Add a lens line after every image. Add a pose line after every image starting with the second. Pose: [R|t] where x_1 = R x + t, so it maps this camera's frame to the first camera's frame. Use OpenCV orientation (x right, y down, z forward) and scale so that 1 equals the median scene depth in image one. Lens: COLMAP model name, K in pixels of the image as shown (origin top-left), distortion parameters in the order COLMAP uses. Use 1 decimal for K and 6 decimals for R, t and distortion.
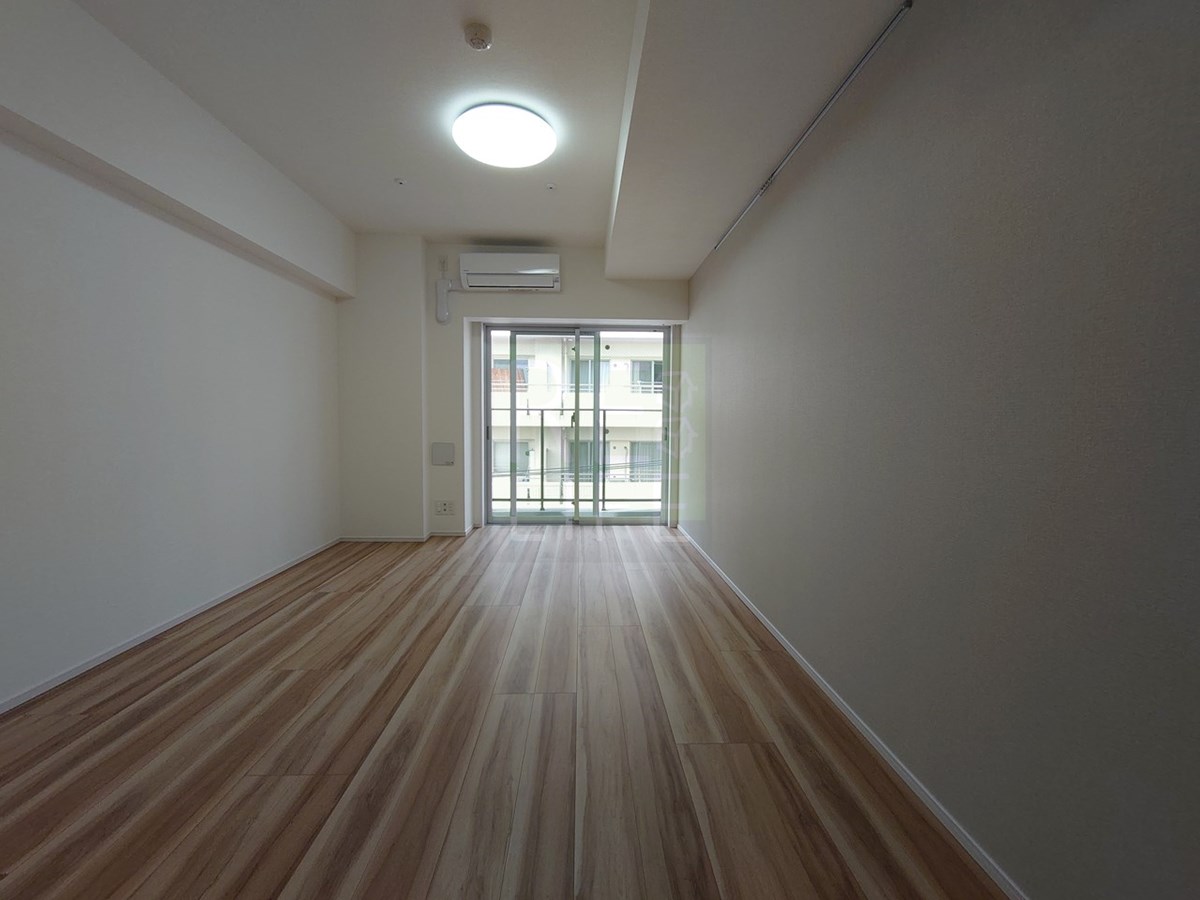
lens RADIAL K [[513.0, 0, 599.6], [0, 513.0, 450.9], [0, 0, 1]] dist [-0.002777, -0.001497]
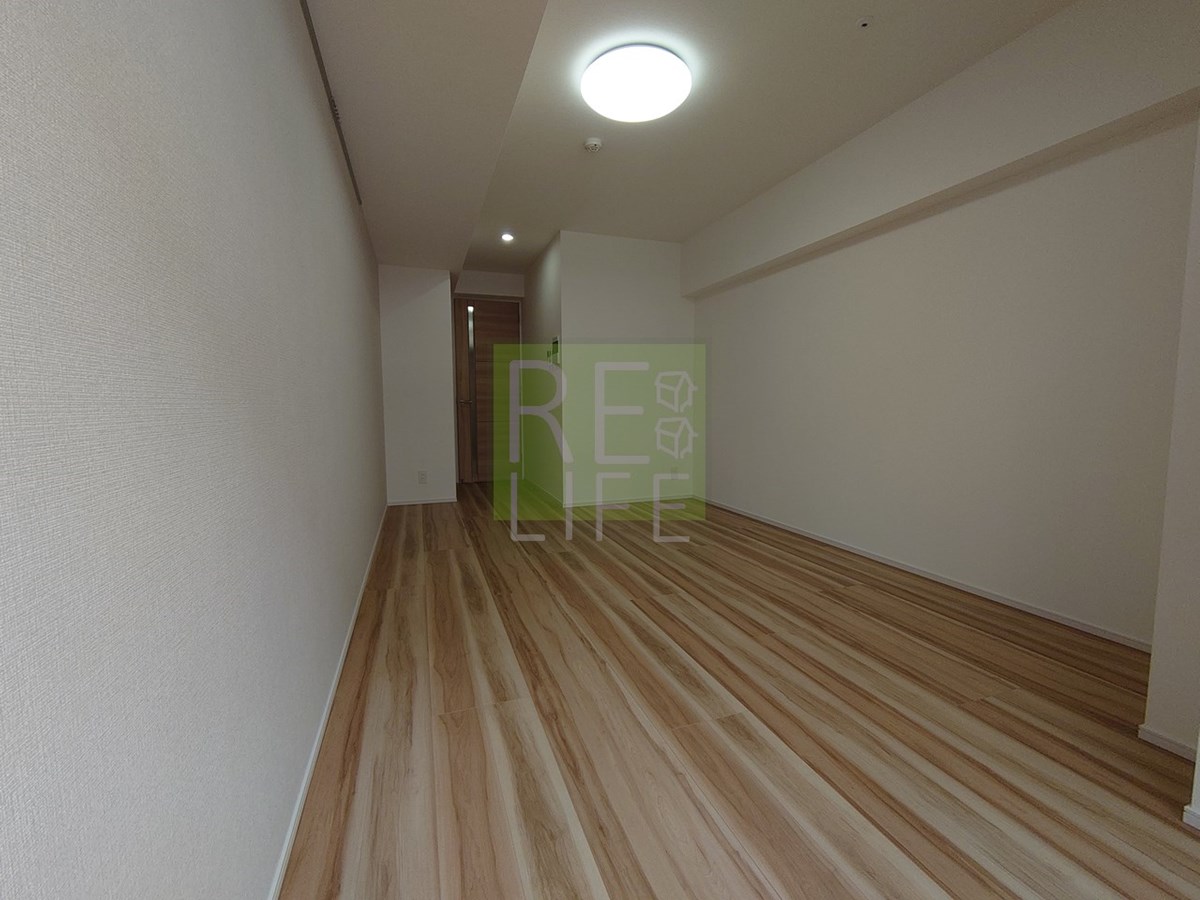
lens RADIAL K [[513.0, 0, 601.8], [0, 513.0, 447.4], [0, 0, 1]] dist [-0.002777, -0.001497]
pose [[-0.953059, 0.024361, -0.301803, 0.159215], [-0.019377, 0.989808, 0.141086, -0.090407], [0.302164, 0.140311, -0.942873, 1.823424]]
